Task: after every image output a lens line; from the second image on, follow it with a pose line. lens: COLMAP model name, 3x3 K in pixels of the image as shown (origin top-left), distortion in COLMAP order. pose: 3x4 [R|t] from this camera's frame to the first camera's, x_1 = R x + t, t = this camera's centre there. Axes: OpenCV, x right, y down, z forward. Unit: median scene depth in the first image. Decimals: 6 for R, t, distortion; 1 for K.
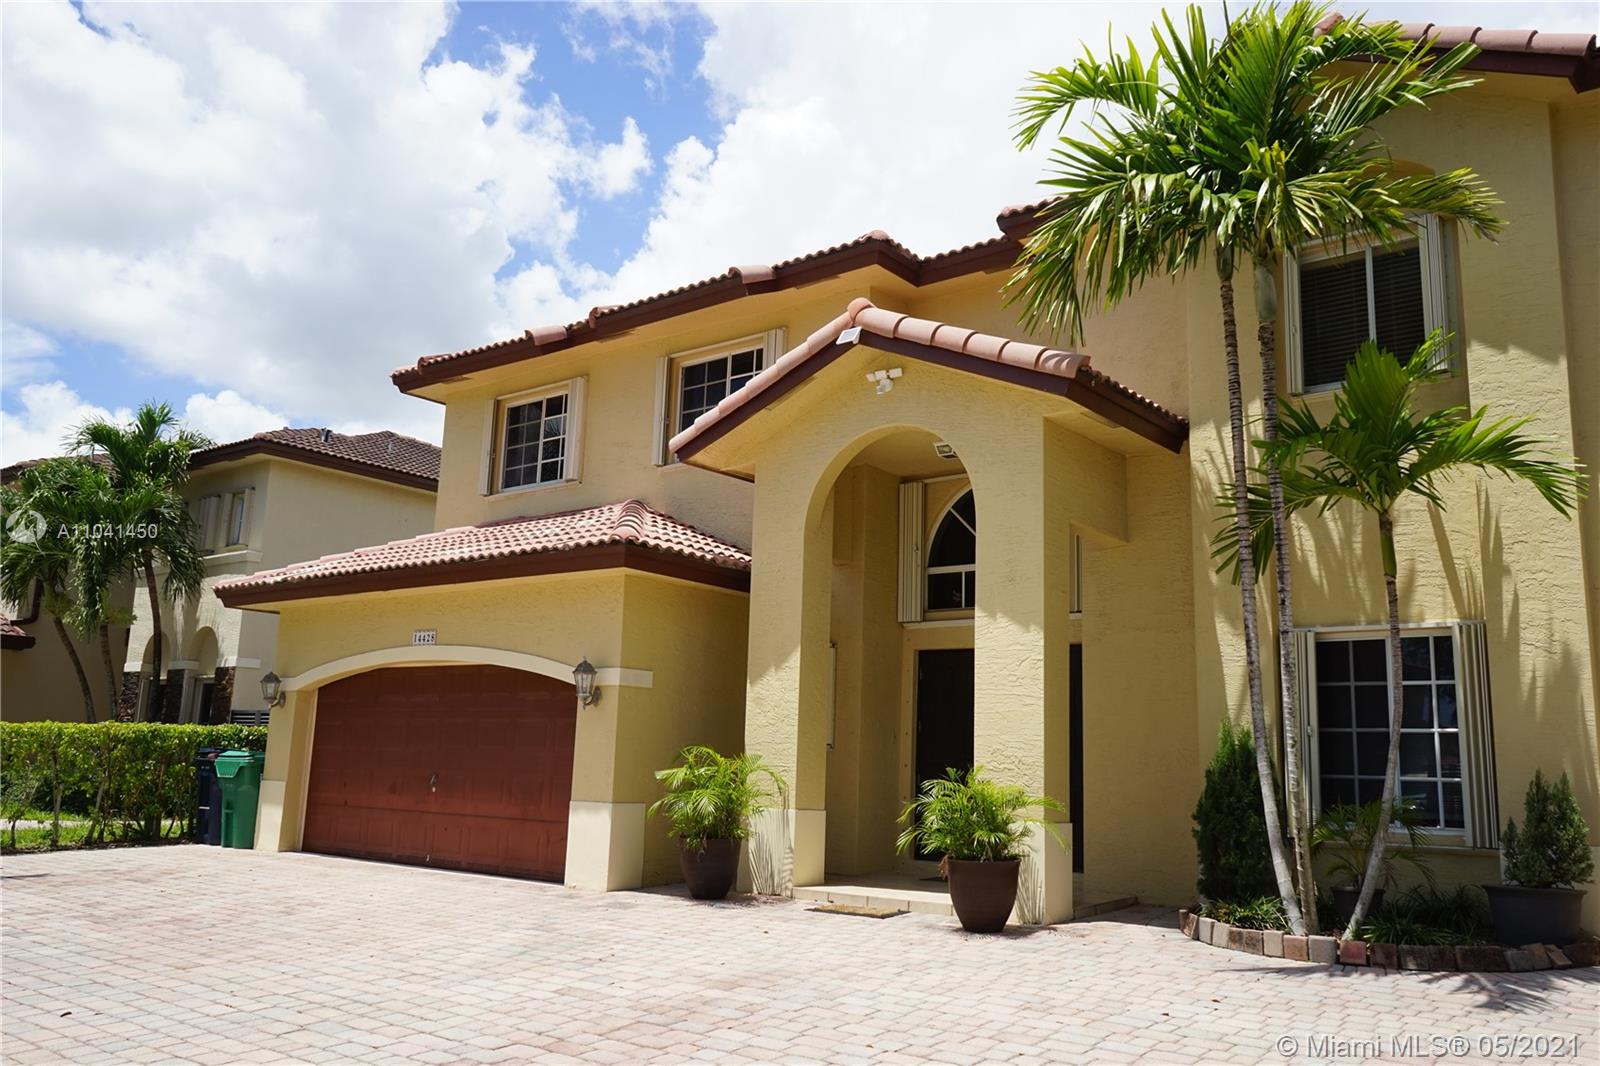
lens RADIAL K [[1257.5, 0, 800.0], [0, 1257.5, 533.0], [0, 0, 1]] dist [-0.005796, -0.011199]
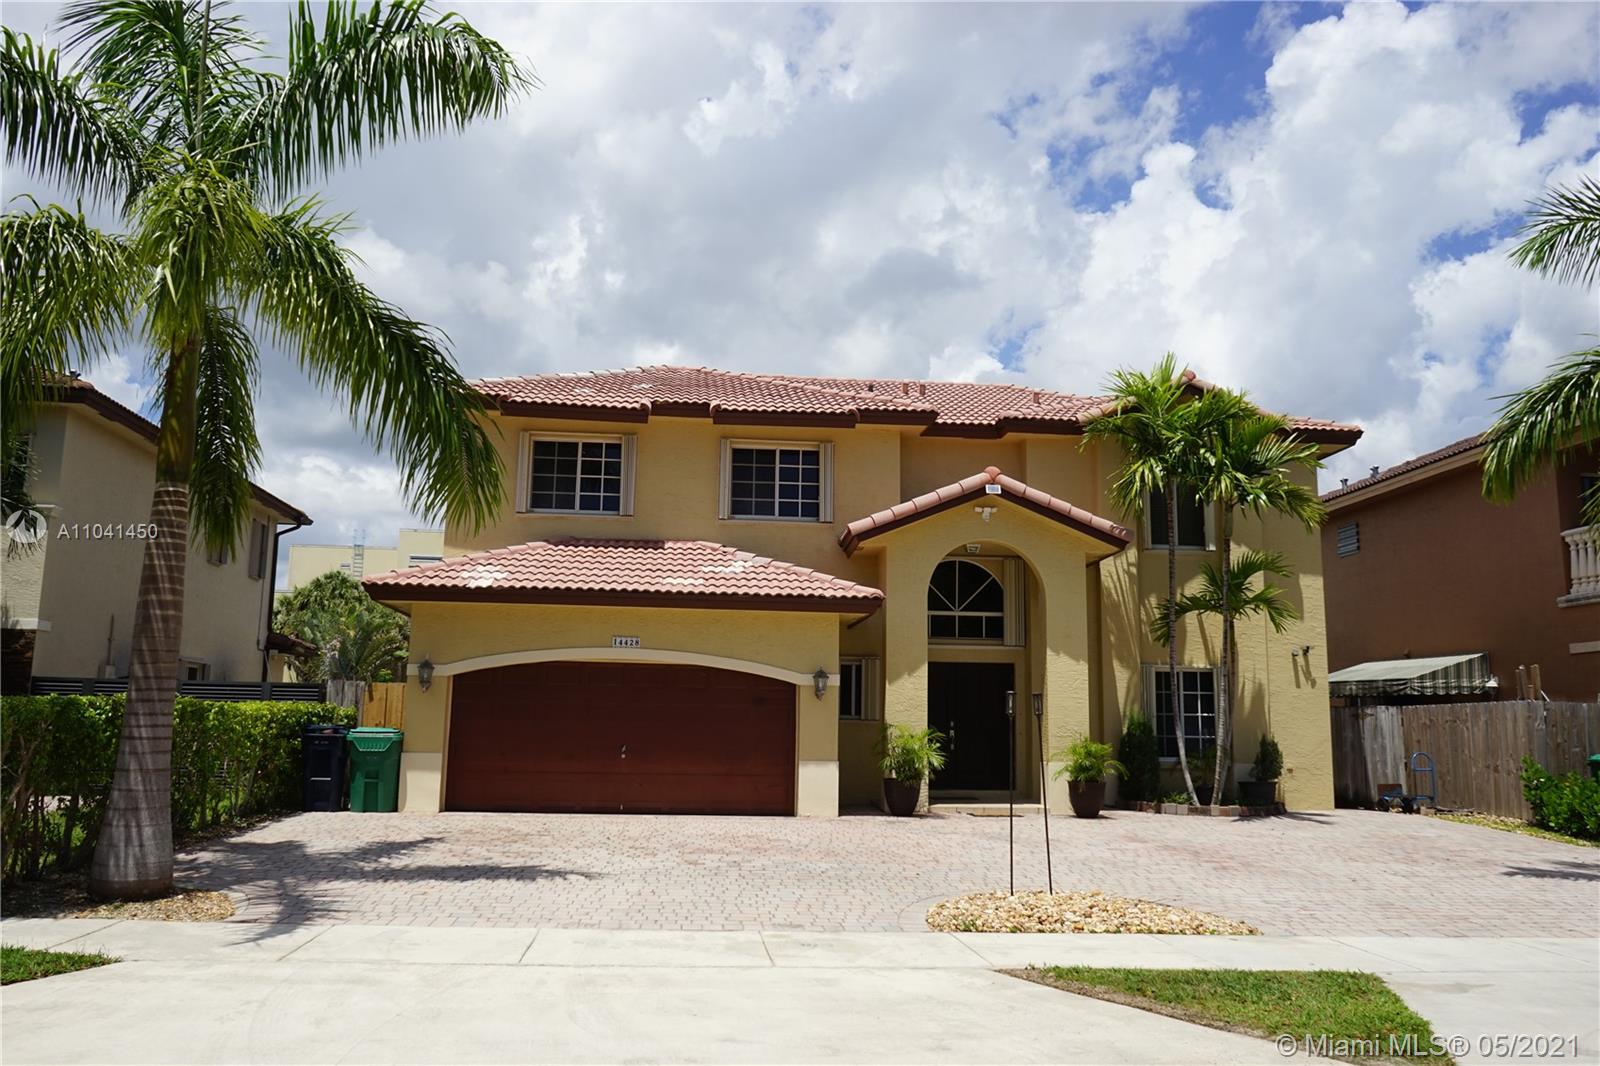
lens RADIAL K [[1257.5, 0, 800.0], [0, 1257.5, 533.0], [0, 0, 1]] dist [-0.005796, -0.011199]
pose [[0.725328, 0.093870, 0.681974, -1.278603], [-0.121876, 0.992521, -0.006992, -0.049748], [-0.677529, -0.078045, 0.731343, -0.093844]]
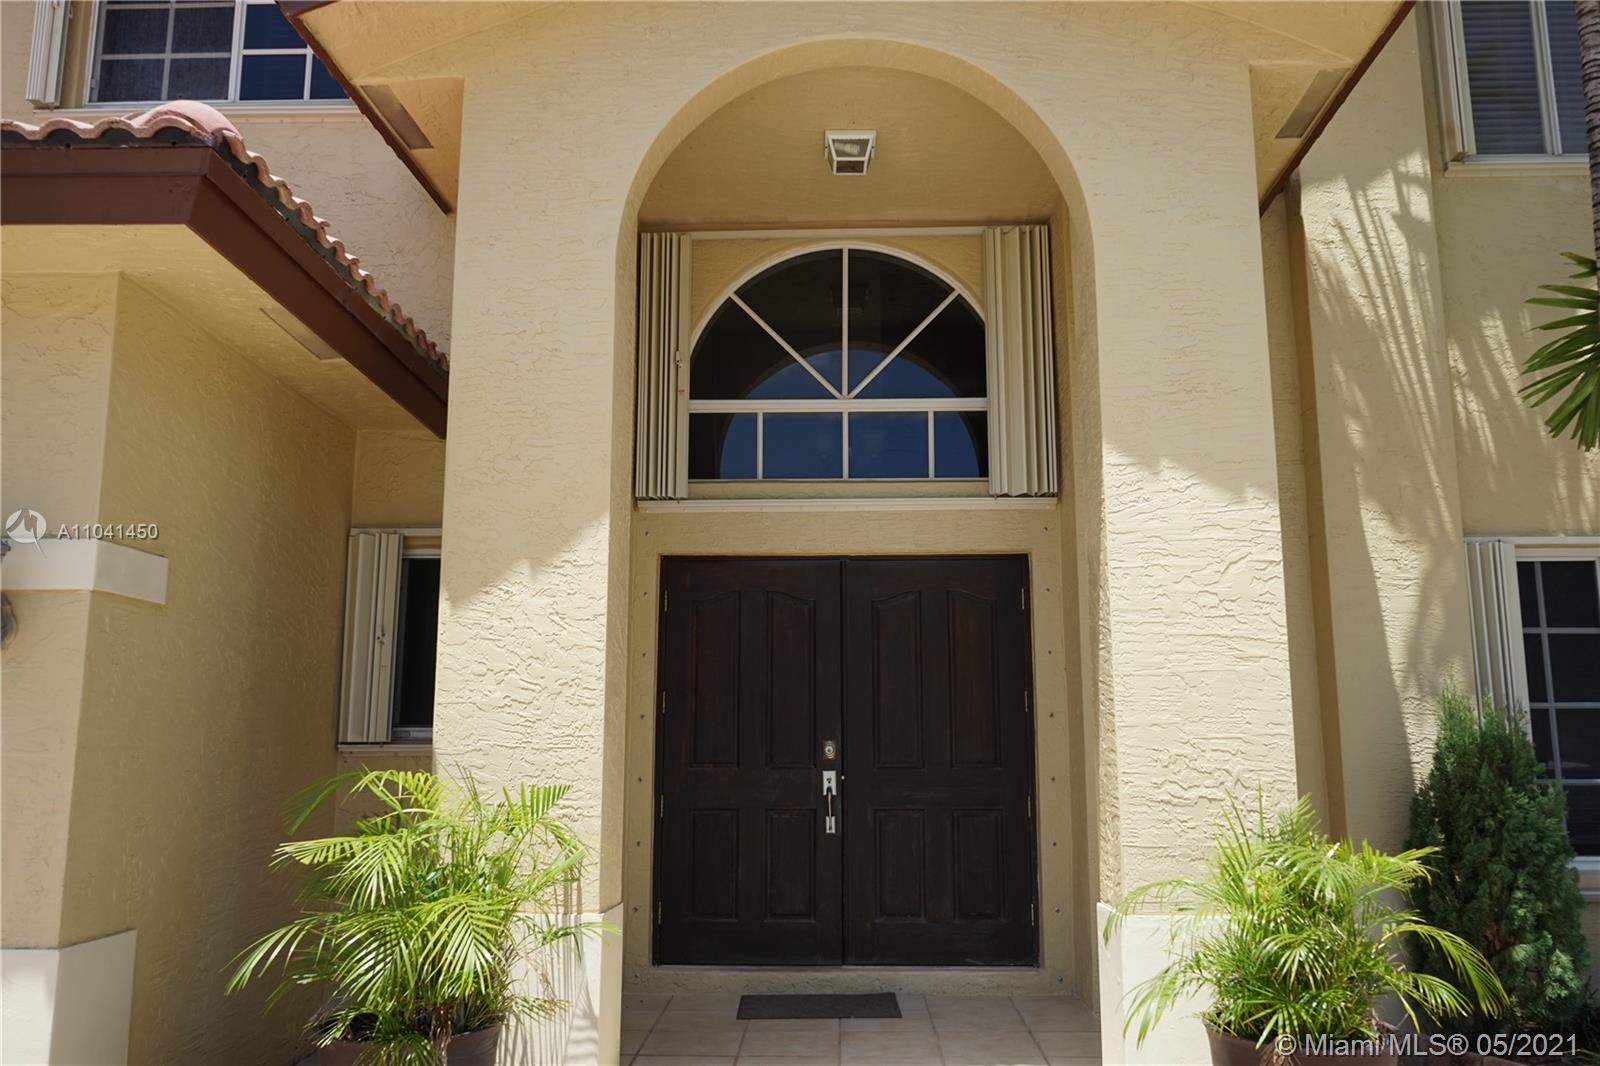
lens RADIAL K [[1257.5, 0, 800.0], [0, 1257.5, 533.0], [0, 0, 1]] dist [-0.005796, -0.011199]
pose [[0.799849, 0.067600, 0.596382, -0.196529], [-0.086478, 0.996249, 0.003056, 0.089541], [-0.593939, -0.054018, 0.802695, 0.629919]]
